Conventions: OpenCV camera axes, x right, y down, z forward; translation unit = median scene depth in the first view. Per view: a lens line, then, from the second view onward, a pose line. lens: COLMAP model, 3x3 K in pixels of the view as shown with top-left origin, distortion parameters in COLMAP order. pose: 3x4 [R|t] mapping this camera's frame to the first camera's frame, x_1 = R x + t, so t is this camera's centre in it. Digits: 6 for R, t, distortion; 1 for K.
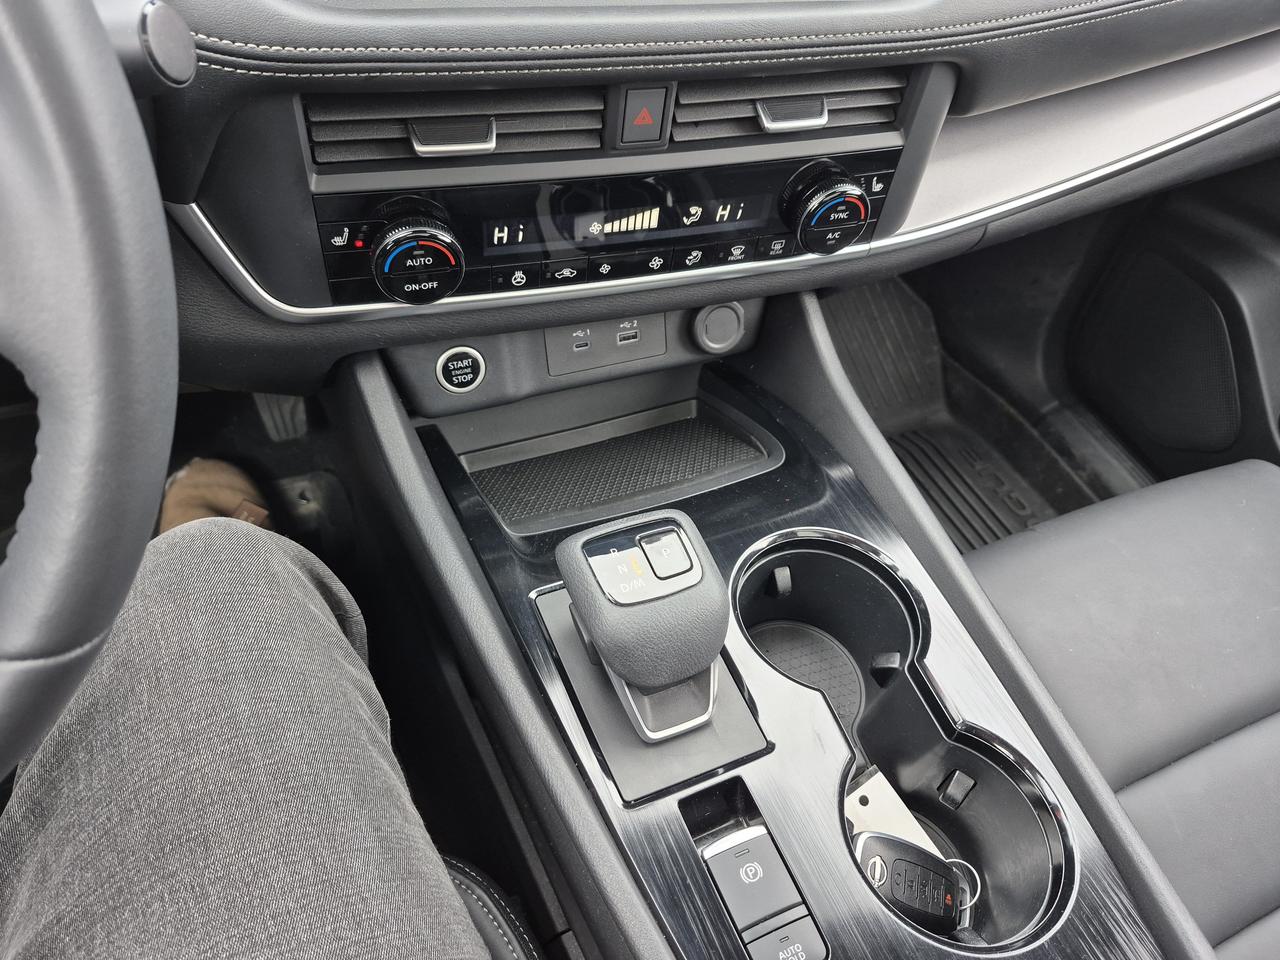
lens RADIAL K [[908.2, 0, 653.8], [0, 908.2, 483.2], [0, 0, 1]] dist [0.067224, -0.084914]
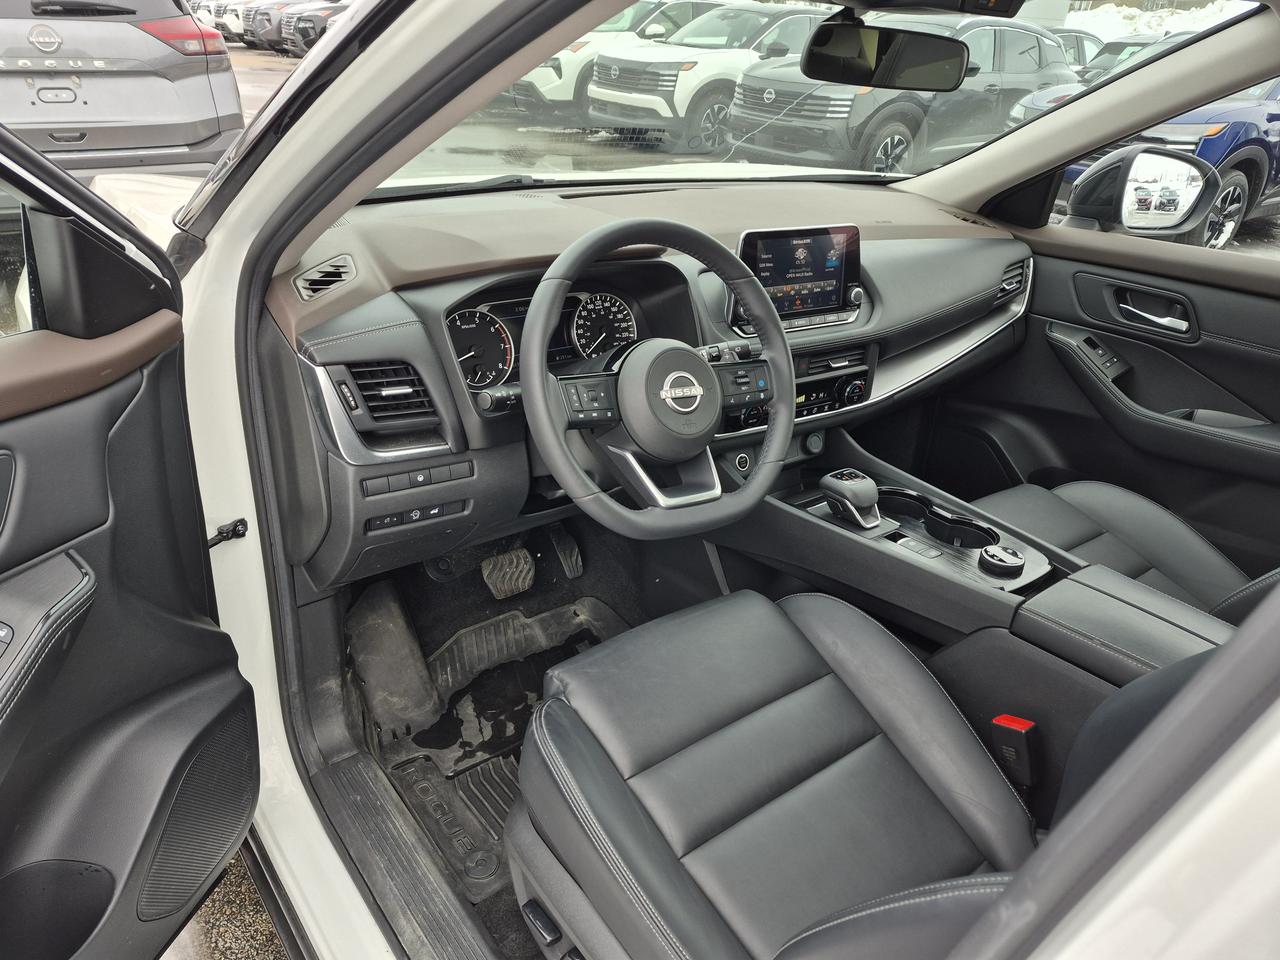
lens RADIAL K [[873.2, 0, 643.5], [0, 873.2, 492.0], [0, 0, 1]] dist [0.081489, -0.062487]
pose [[0.968590, -0.163352, 0.187484, -1.150046], [0.220934, 0.911327, -0.347376, 0.926164], [-0.114115, 0.377887, 0.918792, -1.577249]]
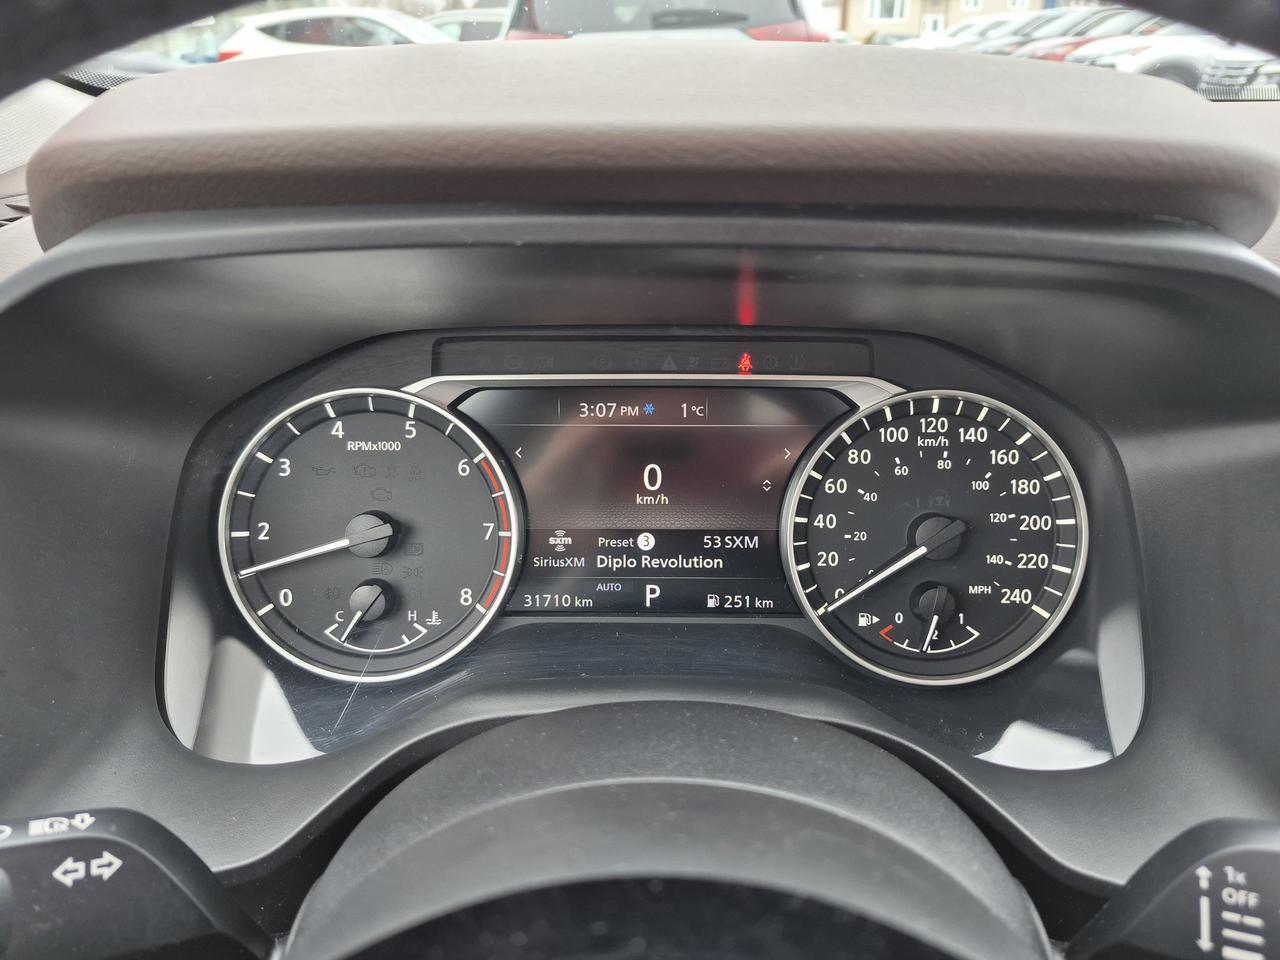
lens RADIAL K [[908.2, 0, 653.8], [0, 908.2, 483.2], [0, 0, 1]] dist [0.067224, -0.084914]
pose [[0.910051, 0.060148, -0.410109, -0.574860], [-0.237333, 0.886784, -0.396595, -0.217170], [0.339824, 0.458254, 0.821294, 0.086876]]
